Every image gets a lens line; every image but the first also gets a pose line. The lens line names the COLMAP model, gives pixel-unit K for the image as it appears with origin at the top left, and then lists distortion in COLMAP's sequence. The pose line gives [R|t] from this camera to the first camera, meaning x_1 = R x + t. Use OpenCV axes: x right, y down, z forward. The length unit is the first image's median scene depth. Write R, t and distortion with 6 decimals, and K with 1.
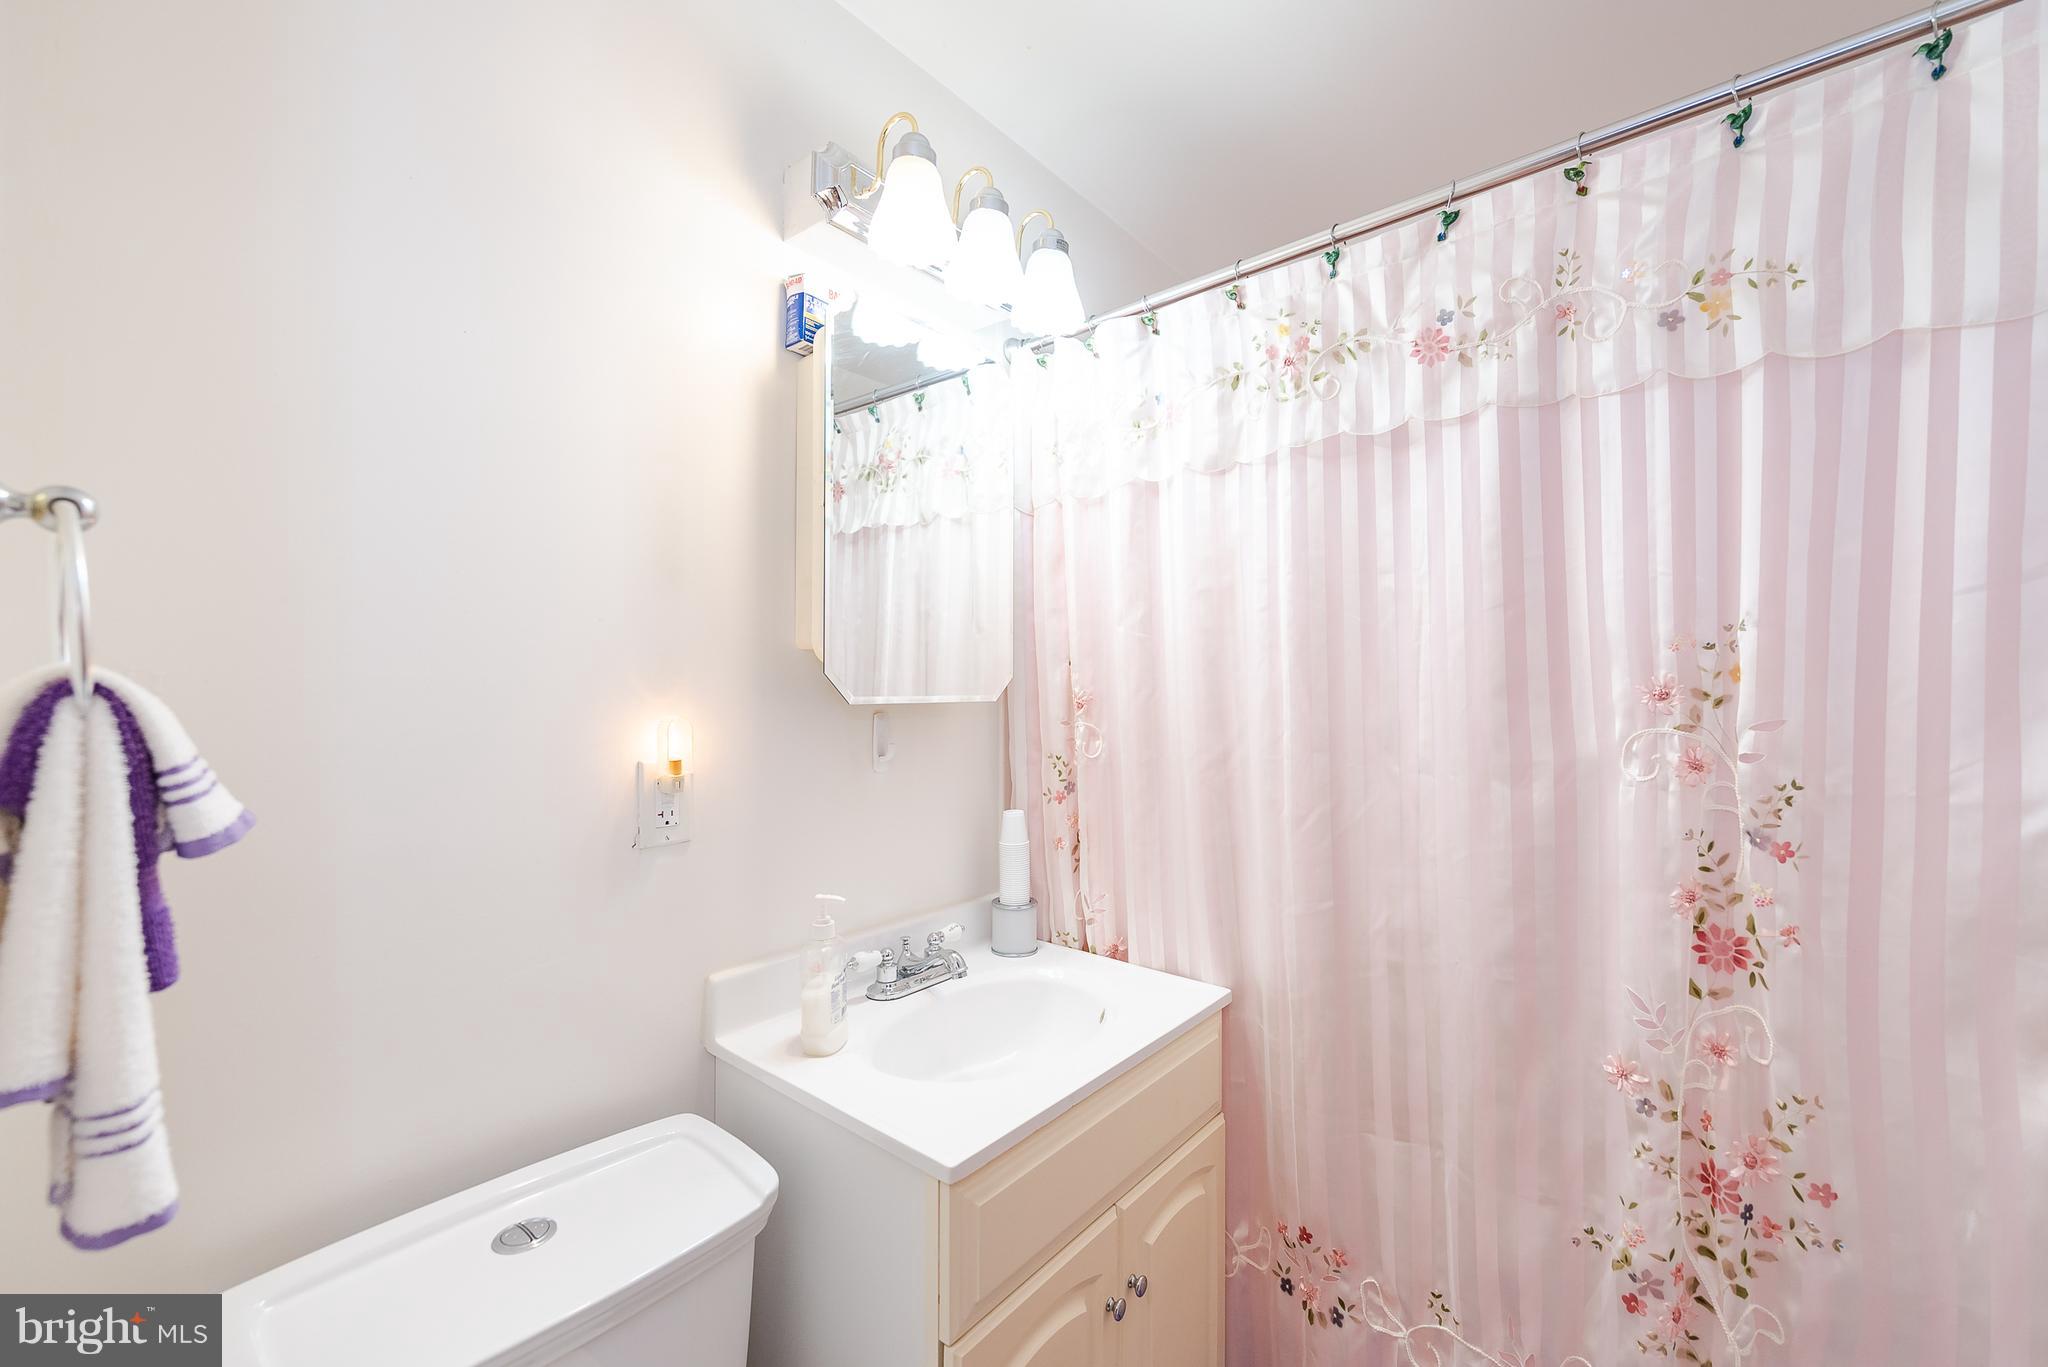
lens RADIAL K [[819.2, 0, 1074.2], [0, 819.2, 690.7], [0, 0, 1]] dist [0.005800, -0.003821]
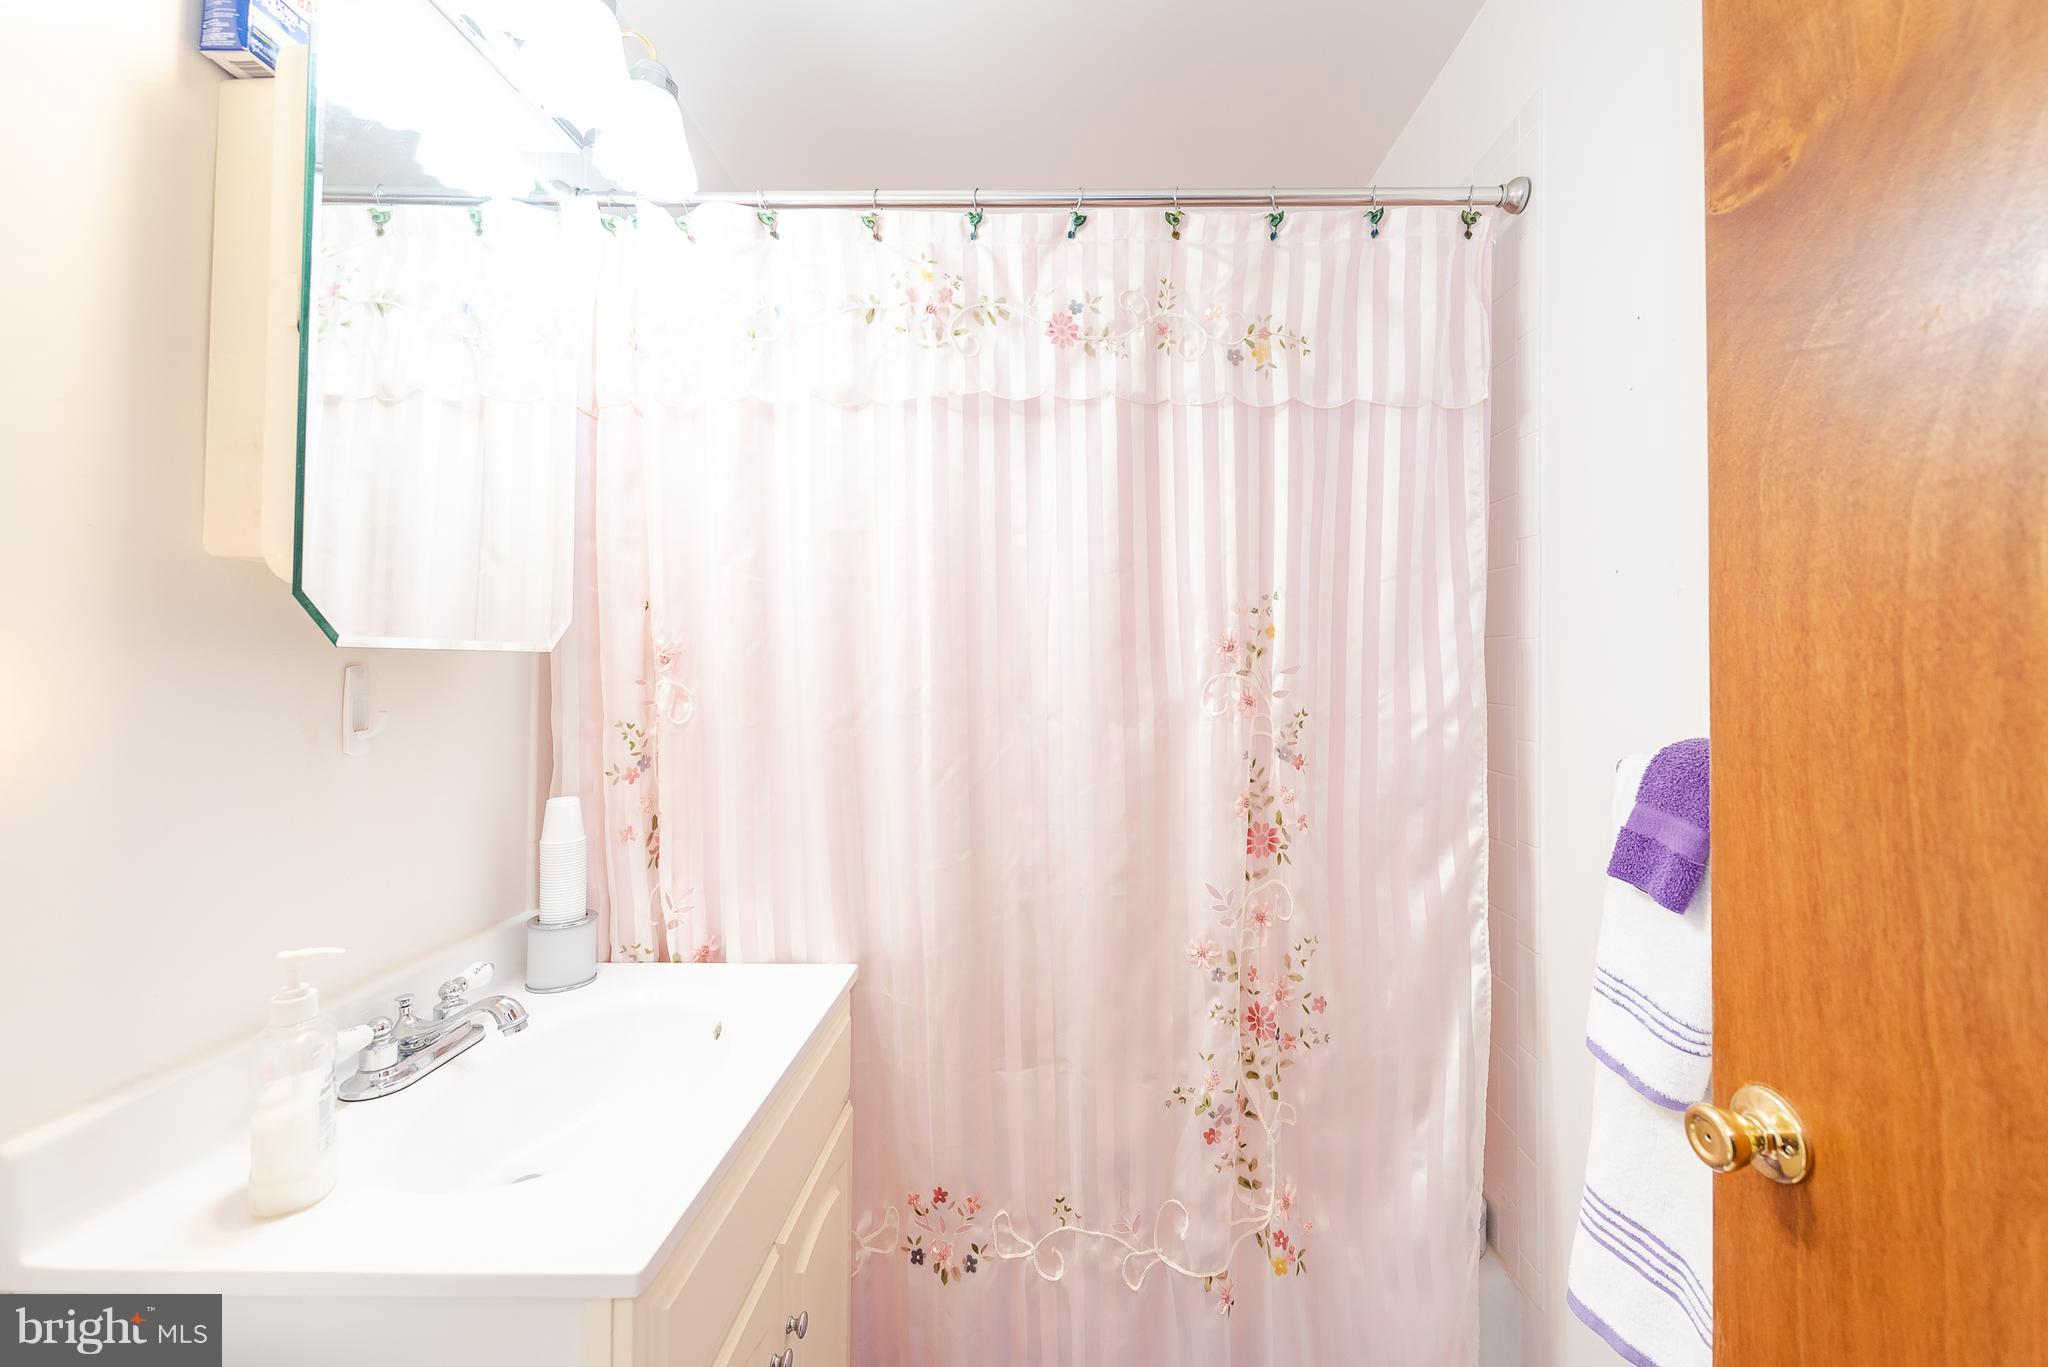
lens RADIAL K [[819.2, 0, 1022.5], [0, 819.2, 670.0], [0, 0, 1]] dist [0.005800, -0.003821]
pose [[0.777066, 0.007203, 0.629378, -0.281398], [0.000206, 0.999932, -0.011699, 0.046061], [-0.629419, 0.009221, 0.777011, 0.175658]]
